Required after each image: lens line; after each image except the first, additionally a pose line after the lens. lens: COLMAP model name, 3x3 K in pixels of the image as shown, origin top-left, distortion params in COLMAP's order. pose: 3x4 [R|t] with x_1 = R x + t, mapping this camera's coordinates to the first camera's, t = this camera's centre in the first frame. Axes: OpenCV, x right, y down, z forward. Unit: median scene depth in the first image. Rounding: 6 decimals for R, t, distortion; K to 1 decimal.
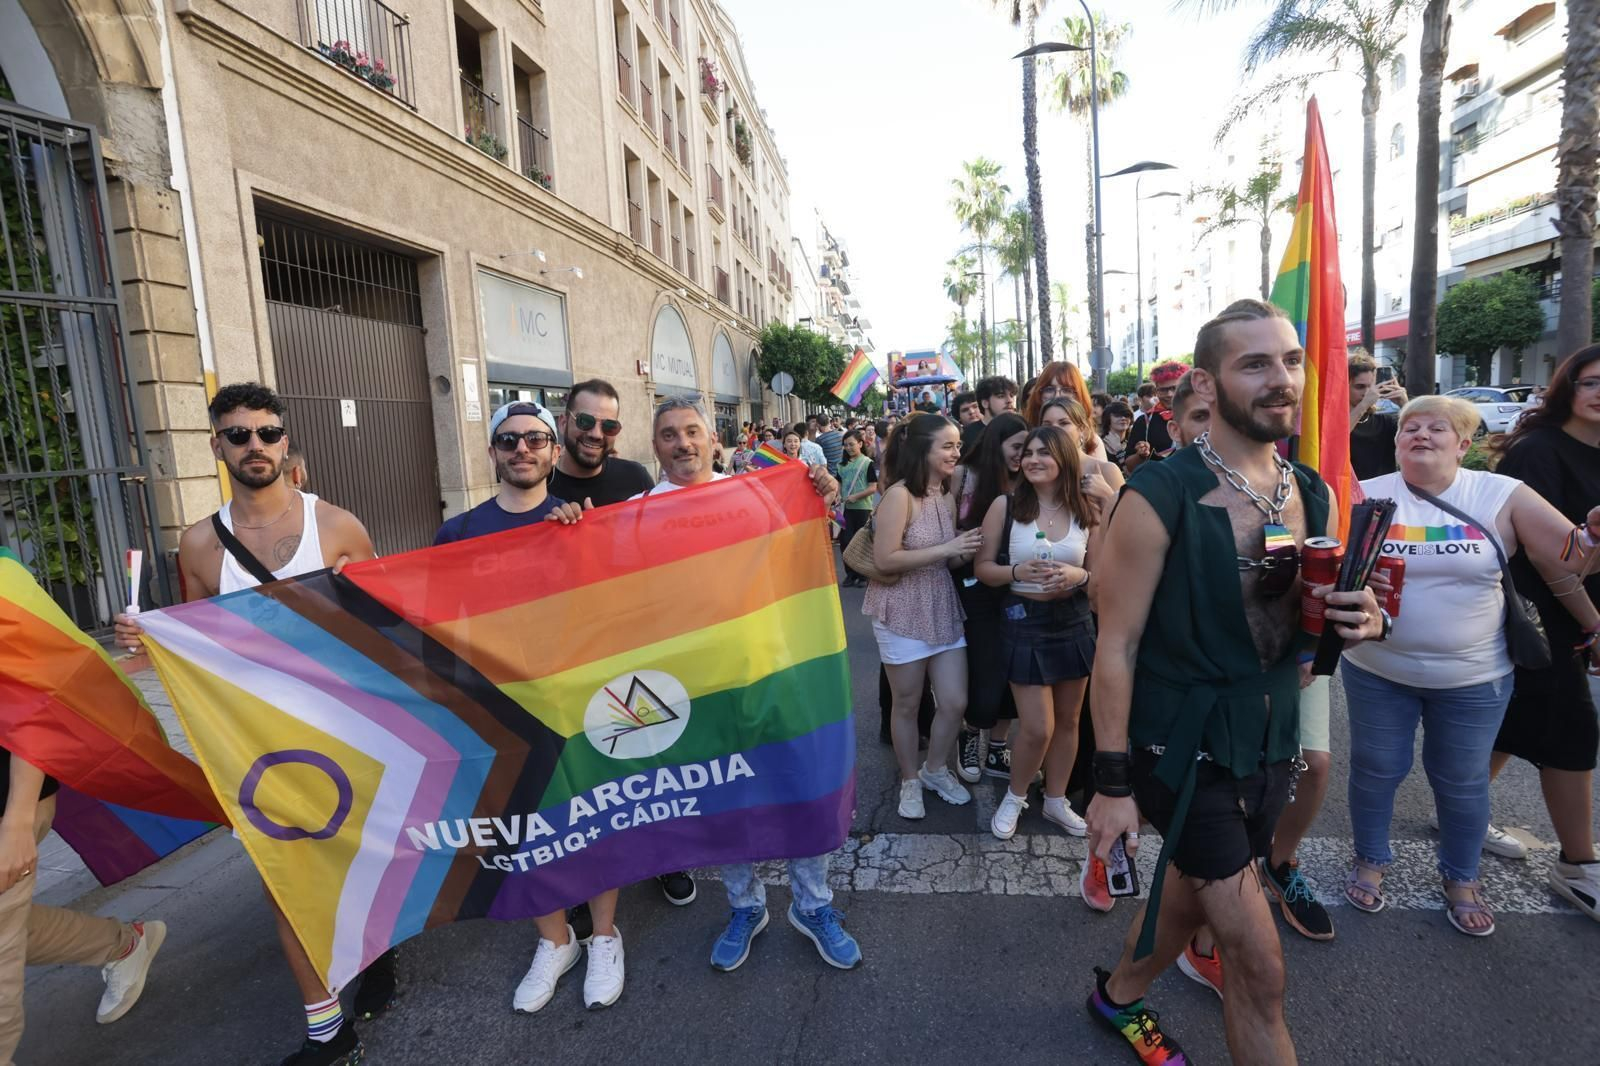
lens RADIAL K [[786.5, 0, 789.5], [0, 786.5, 525.6], [0, 0, 1]] dist [-0.066021, 0.026849]
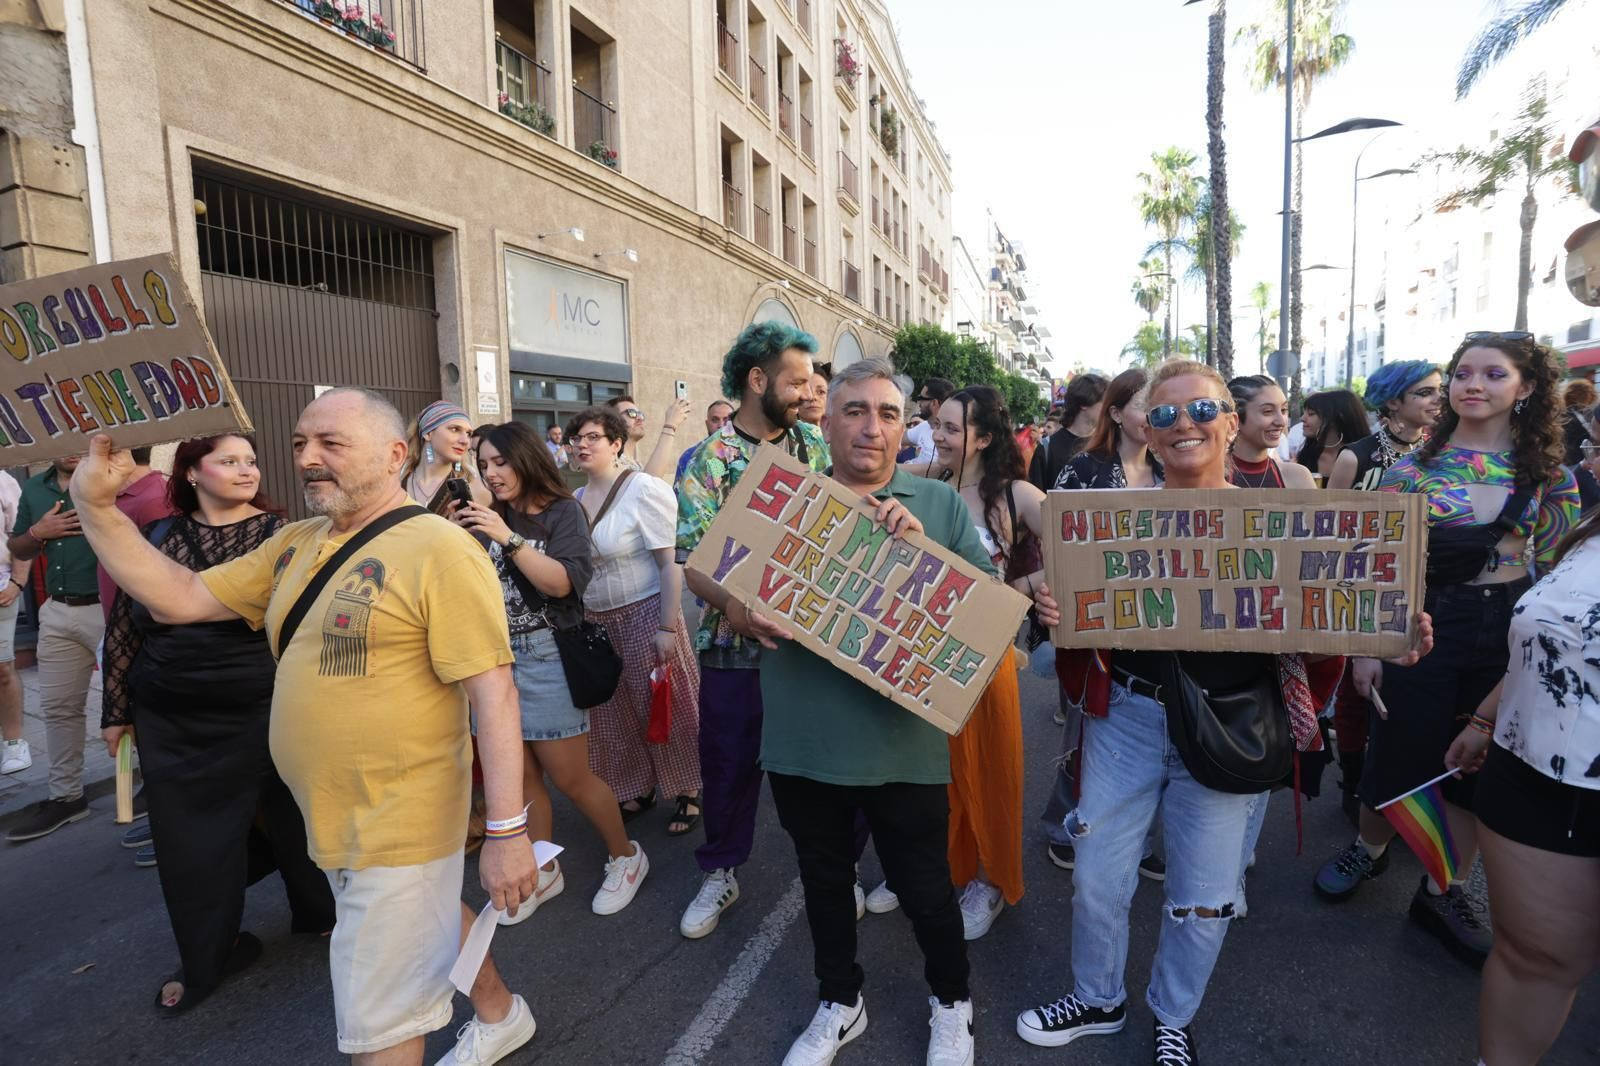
lens RADIAL K [[785.5, 0, 795.6], [0, 785.5, 527.2], [0, 0, 1]] dist [-0.068883, 0.026065]
pose [[0.976074, 0.055355, -0.210274, 0.137075], [-0.057065, 0.998368, -0.002066, -0.020072], [0.209817, 0.014015, 0.977640, 0.178479]]
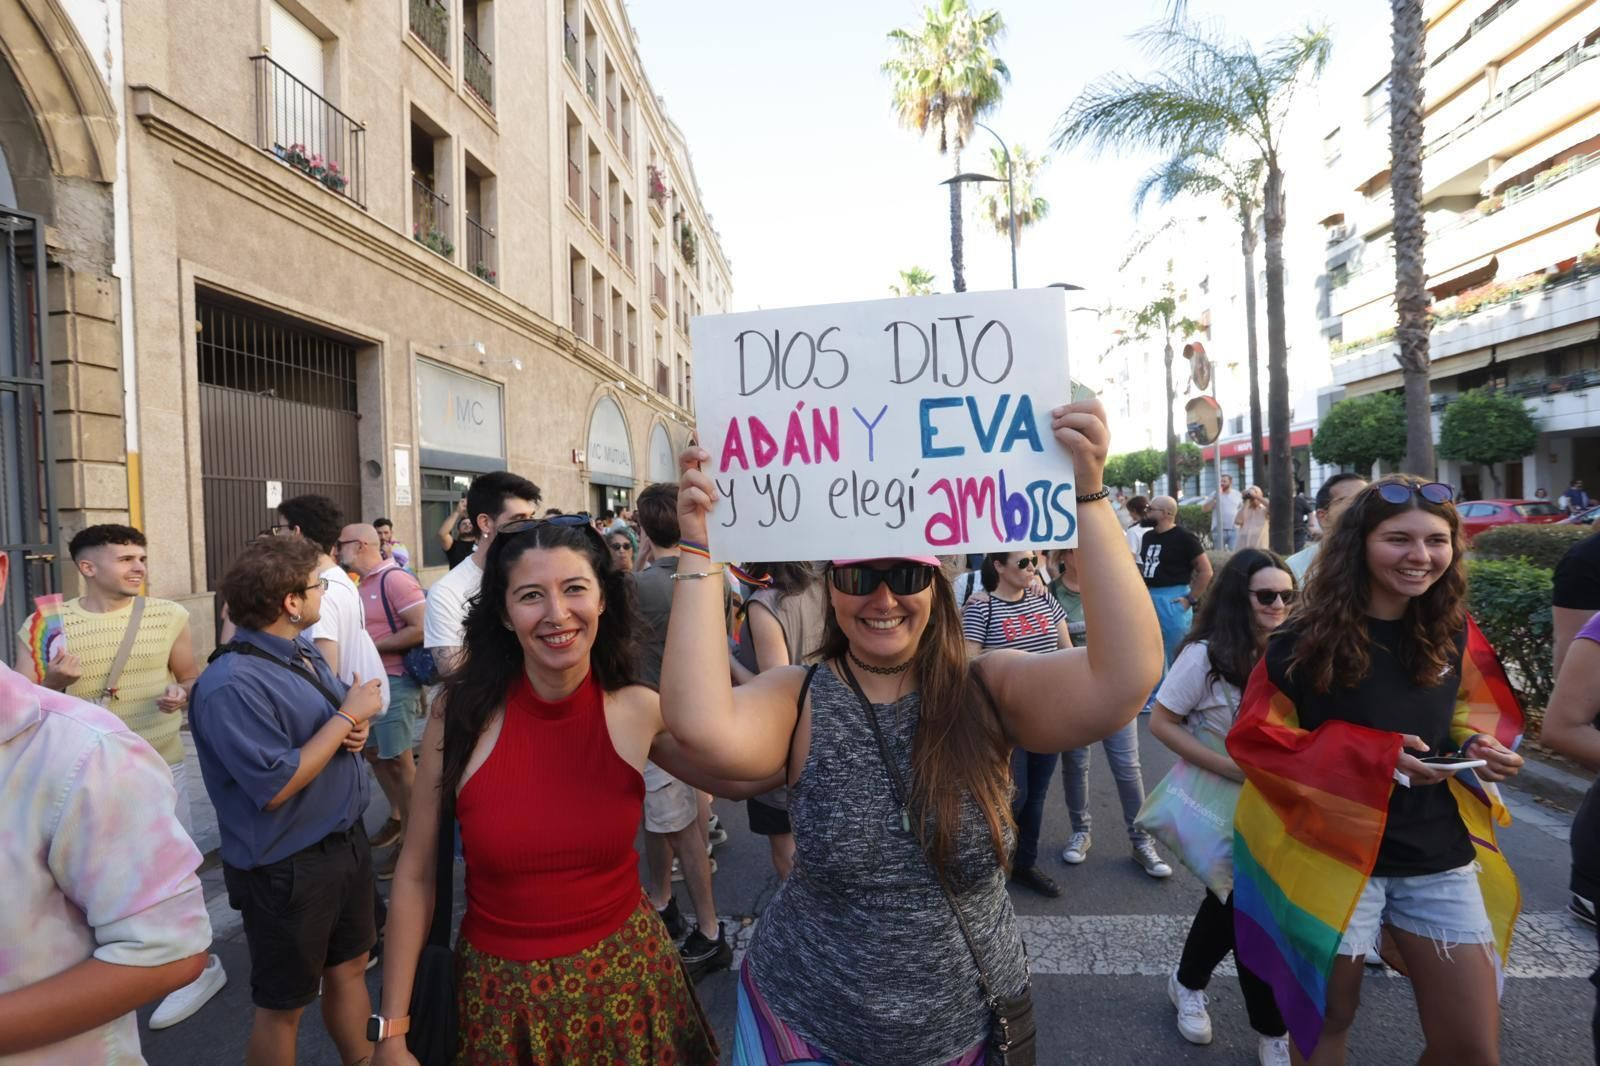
lens RADIAL K [[785.5, 0, 795.6], [0, 785.5, 527.2], [0, 0, 1]] dist [-0.068883, 0.026065]
pose [[0.996138, 0.026505, 0.083701, 0.017303], [-0.017254, 0.993851, -0.109376, -0.005806], [-0.086086, 0.107509, 0.990470, -0.031085]]
